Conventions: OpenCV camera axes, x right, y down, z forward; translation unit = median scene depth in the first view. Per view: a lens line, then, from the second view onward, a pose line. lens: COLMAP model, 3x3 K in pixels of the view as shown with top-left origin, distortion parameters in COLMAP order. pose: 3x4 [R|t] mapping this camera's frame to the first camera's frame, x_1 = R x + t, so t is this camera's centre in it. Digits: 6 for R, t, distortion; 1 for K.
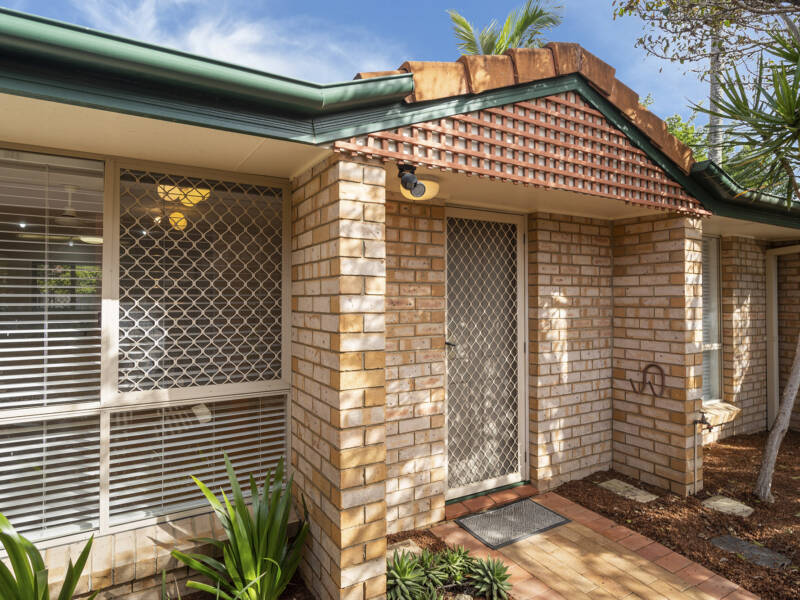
lens RADIAL K [[458.5, 0, 399.6], [0, 458.5, 298.4], [0, 0, 1]] dist [0.008754, 0.002619]
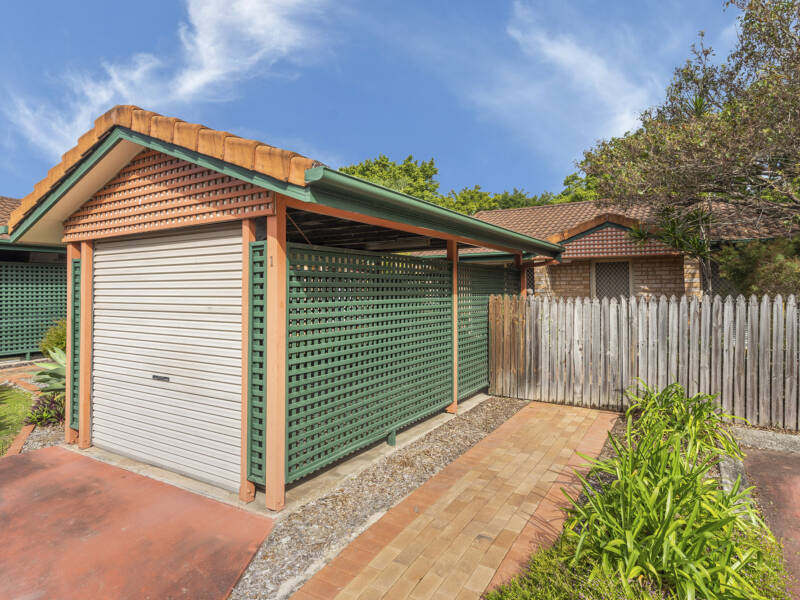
lens RADIAL K [[458.5, 0, 399.9], [0, 458.5, 296.3], [0, 0, 1]] dist [0.008754, 0.002619]
pose [[0.467379, 0.006645, -0.884032, 2.090982], [0.004617, 0.999940, 0.009957, 0.012041], [0.884045, -0.008736, 0.467320, -1.521912]]
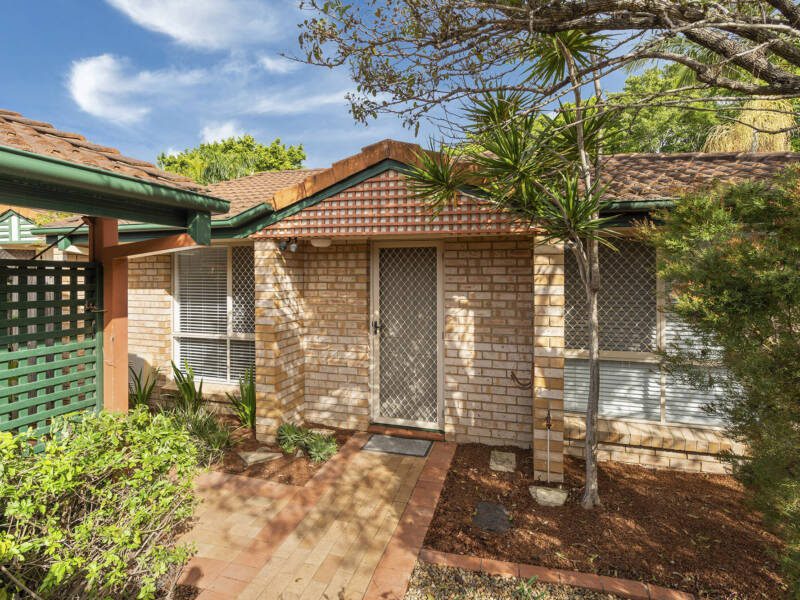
lens RADIAL K [[412.9, 0, 404.0], [0, 412.9, 276.3], [0, 0, 1]] dist [-0.002726, 0.000009]
pose [[0.690533, 0.004173, -0.723288, 1.128493], [-0.000966, 0.999988, 0.004847, -0.080113], [0.723300, -0.002648, 0.690529, 0.059588]]
